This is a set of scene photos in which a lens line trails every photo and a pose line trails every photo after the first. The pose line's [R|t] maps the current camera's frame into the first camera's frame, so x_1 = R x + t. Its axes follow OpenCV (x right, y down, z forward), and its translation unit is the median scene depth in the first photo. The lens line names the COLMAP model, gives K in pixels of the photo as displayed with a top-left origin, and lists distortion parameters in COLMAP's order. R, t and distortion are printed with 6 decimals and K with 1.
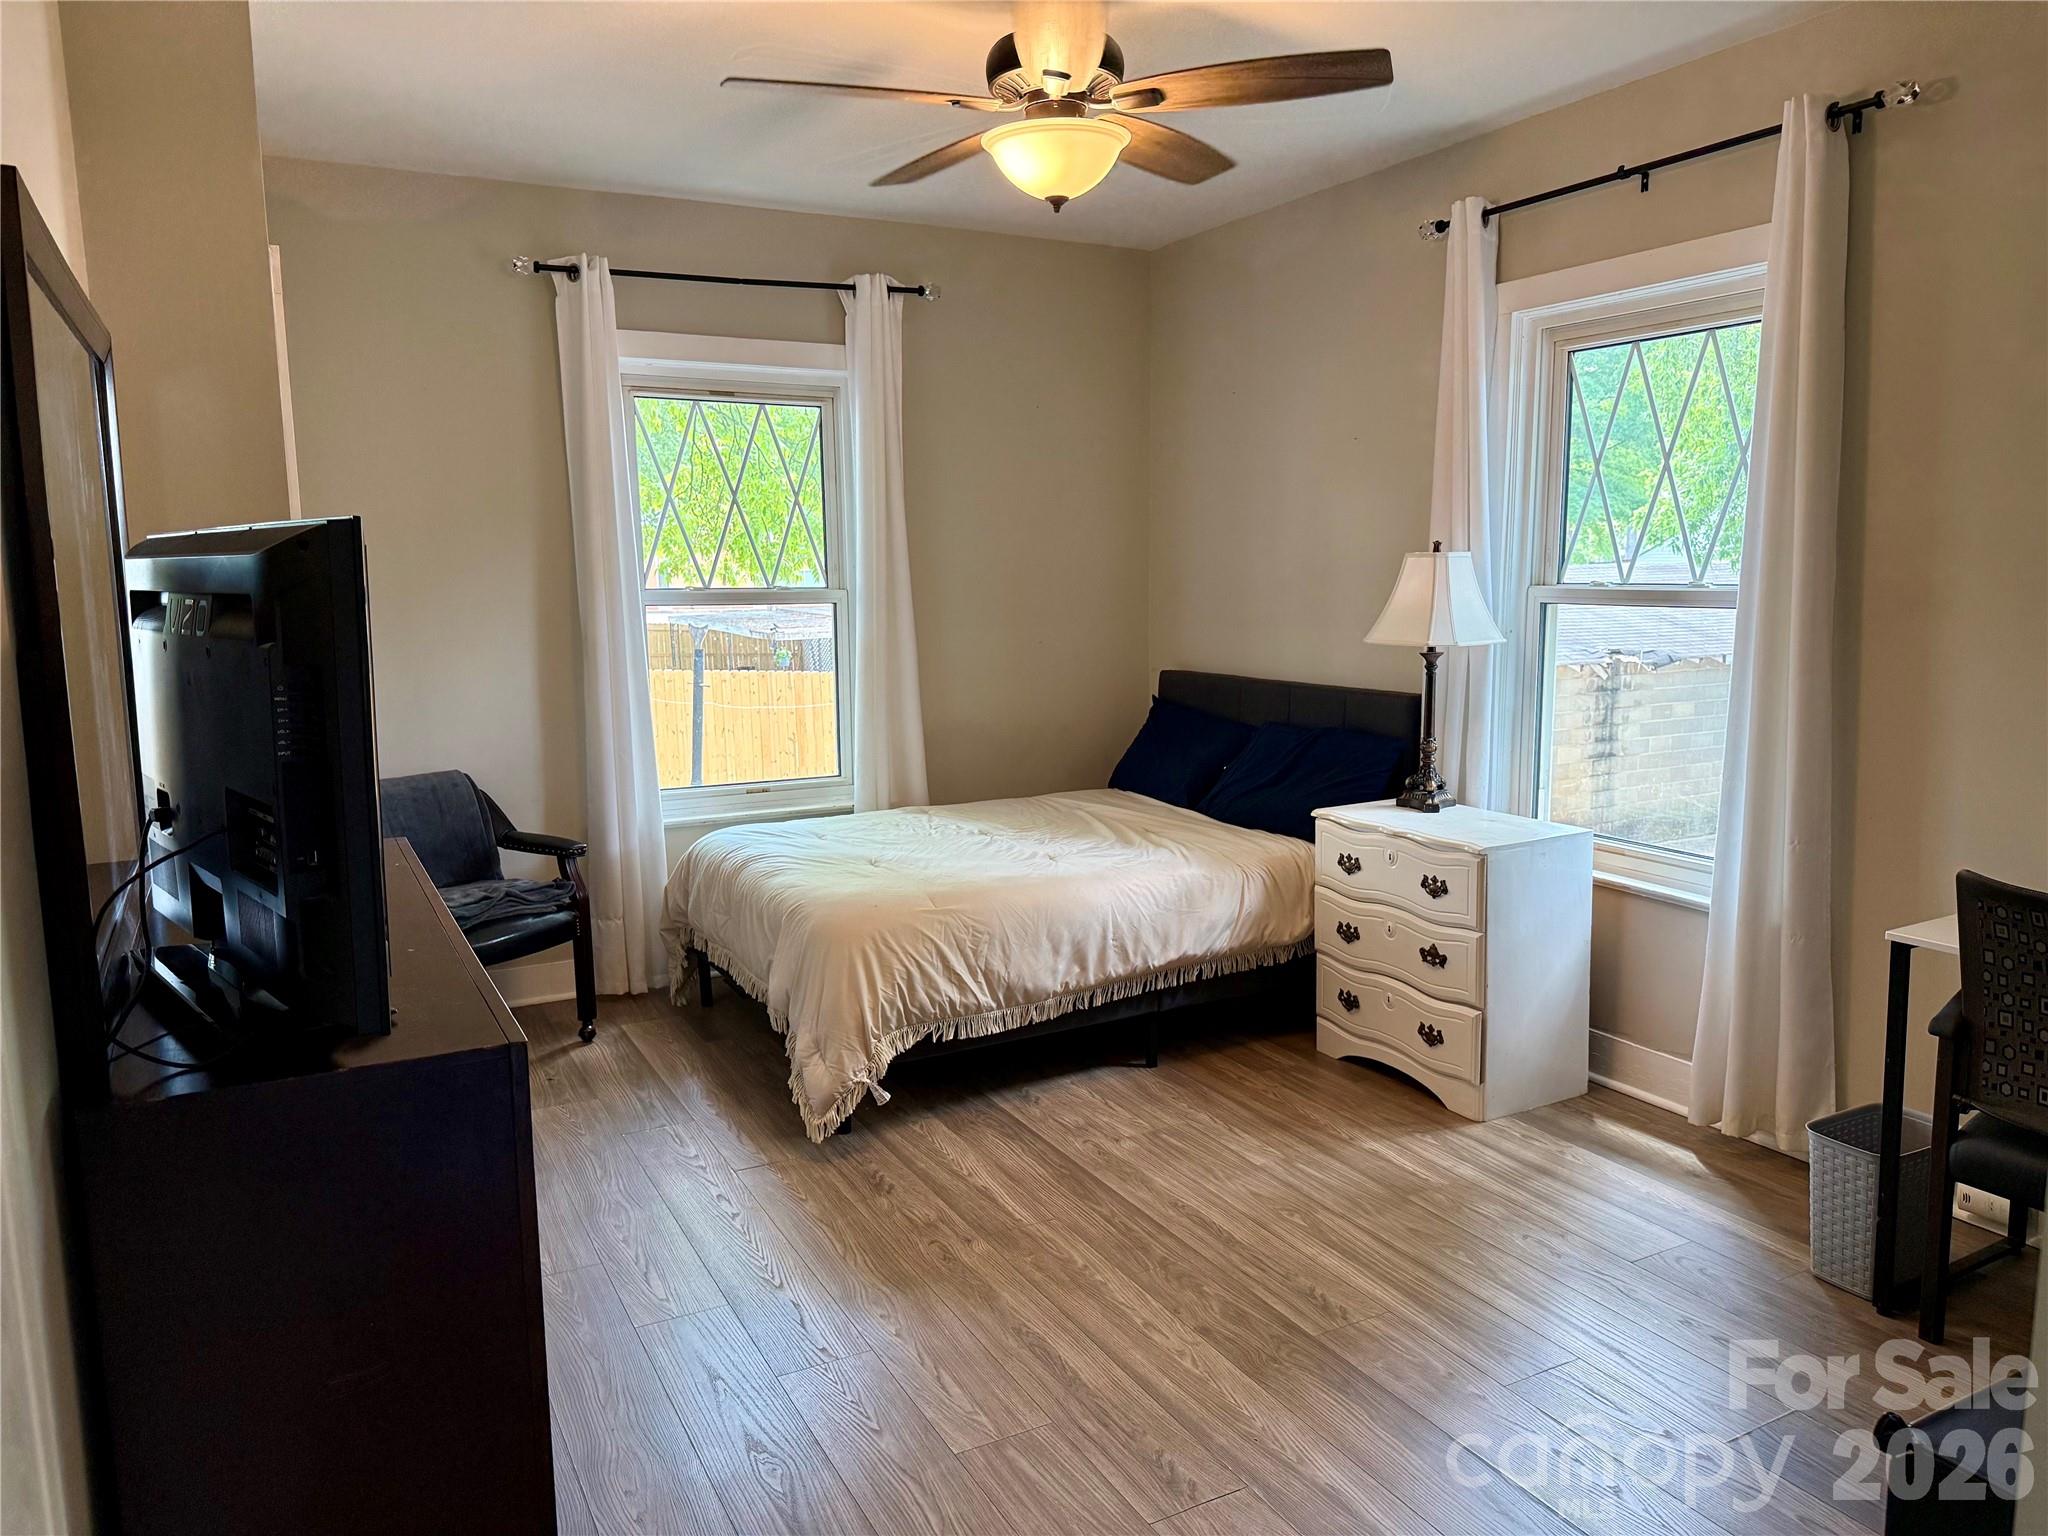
lens RADIAL K [[1413.6, 0, 1024.7], [0, 1413.6, 765.5], [0, 0, 1]] dist [0.035309, -0.001737]
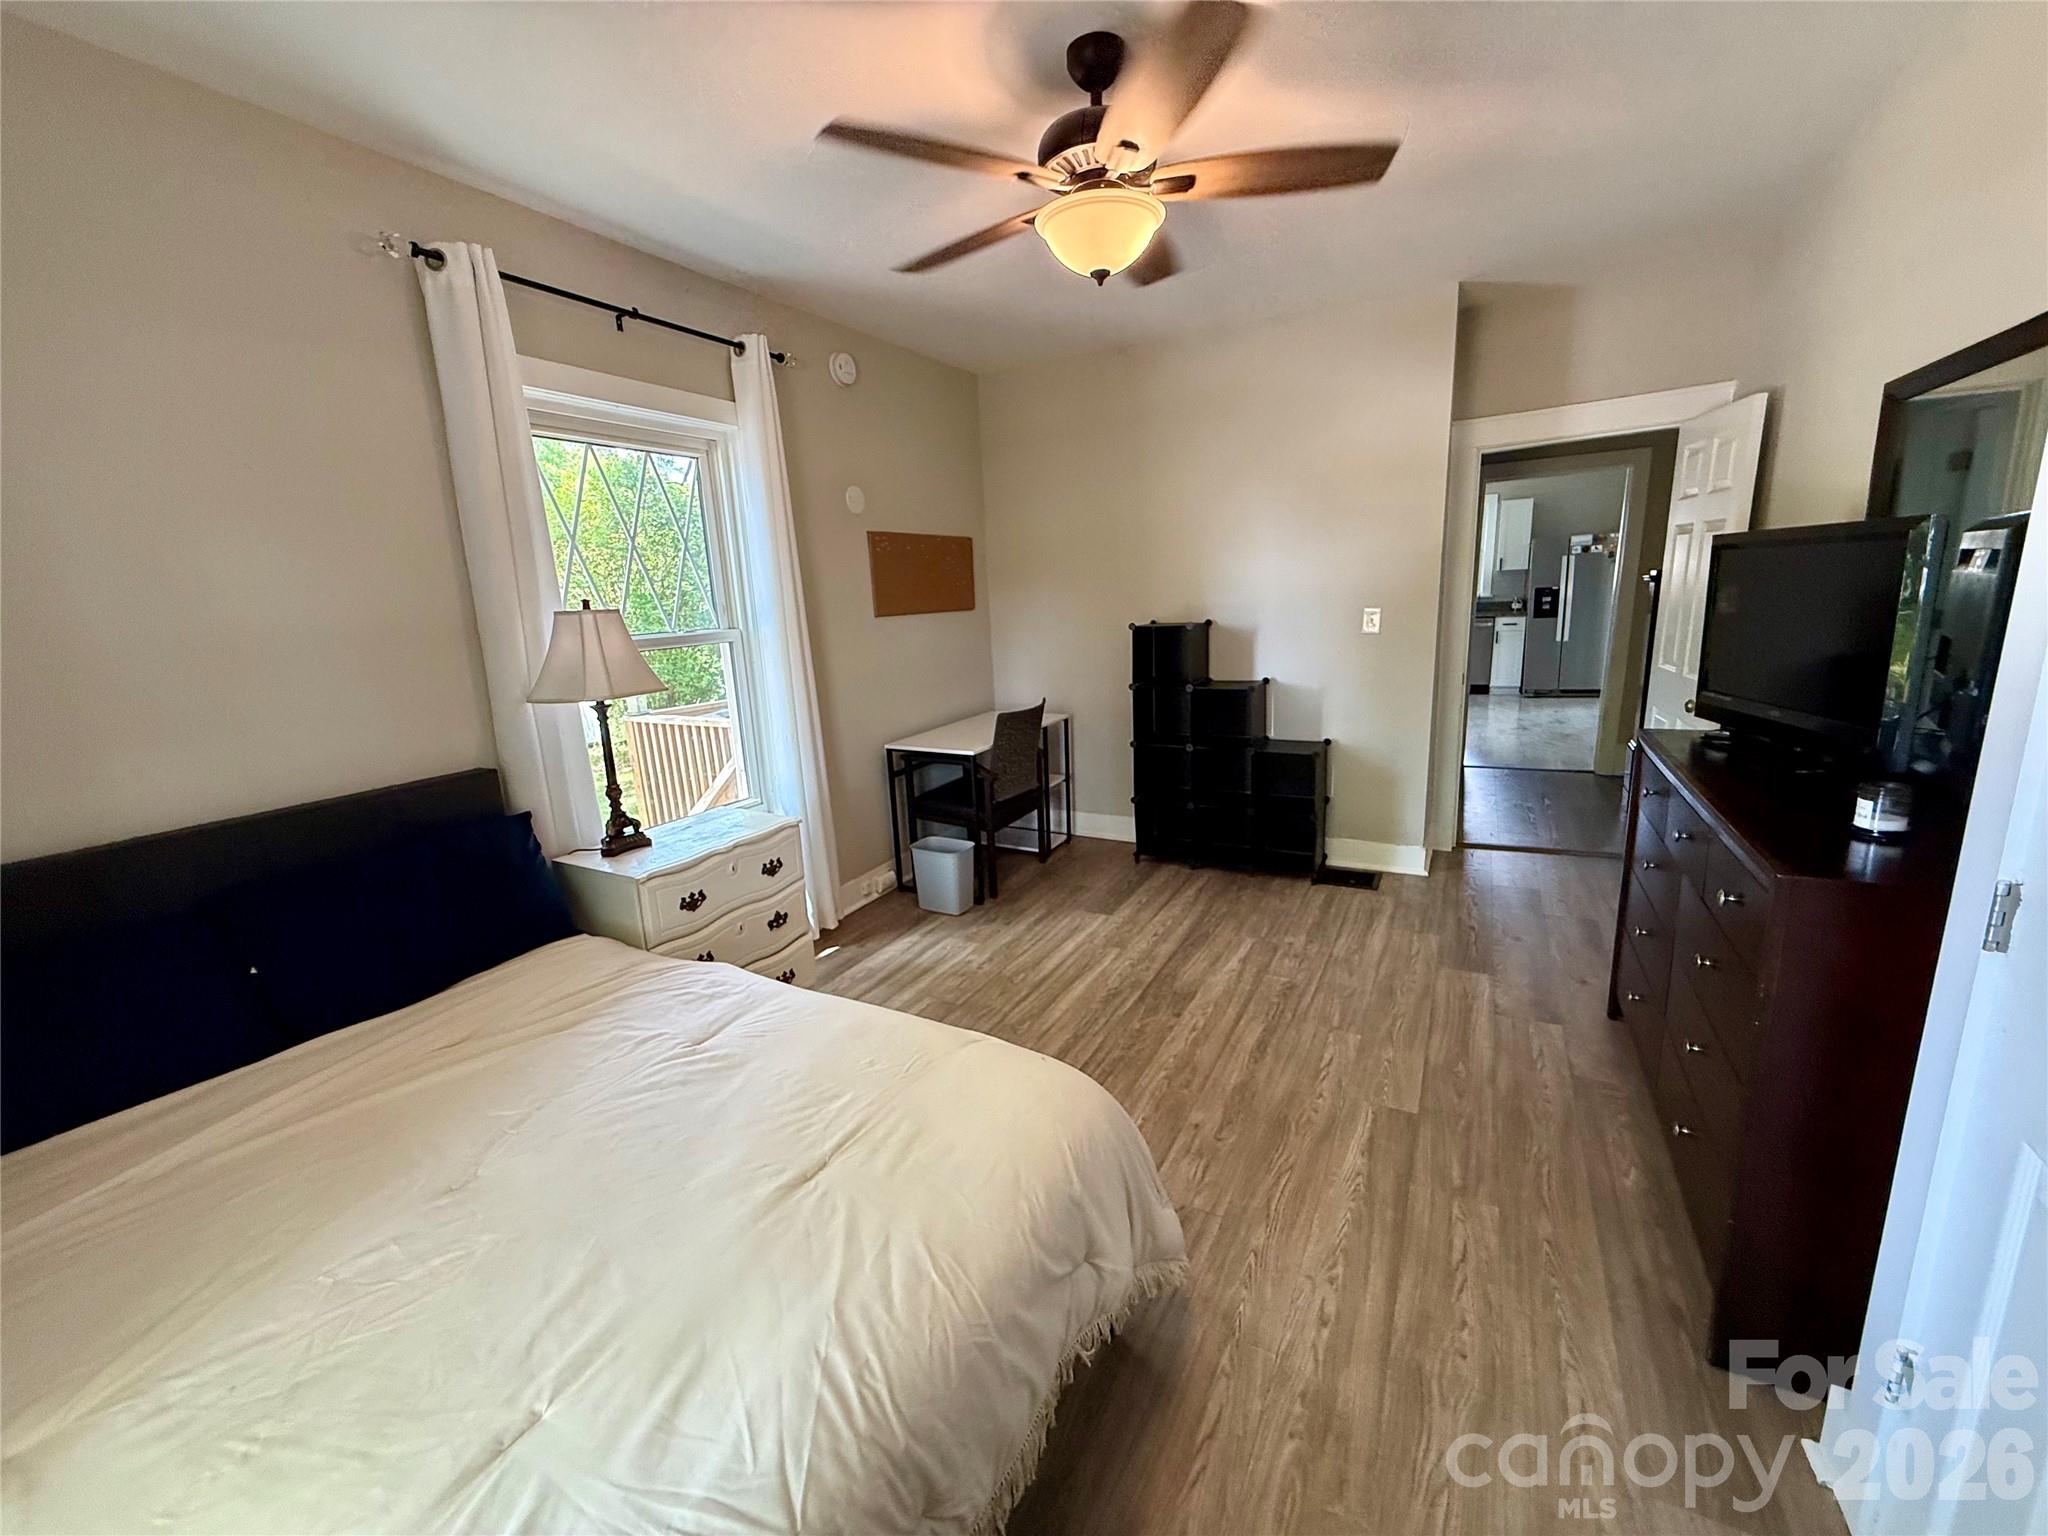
lens RADIAL K [[822.5, 0, 1025.0], [0, 822.5, 763.5], [0, 0, 1]] dist [0.000174, -0.000040]
pose [[-0.542328, -0.139873, 0.828442, -0.525334], [0.176663, 0.945015, 0.275205, -0.201360], [-0.821384, 0.295606, -0.487797, 1.402451]]
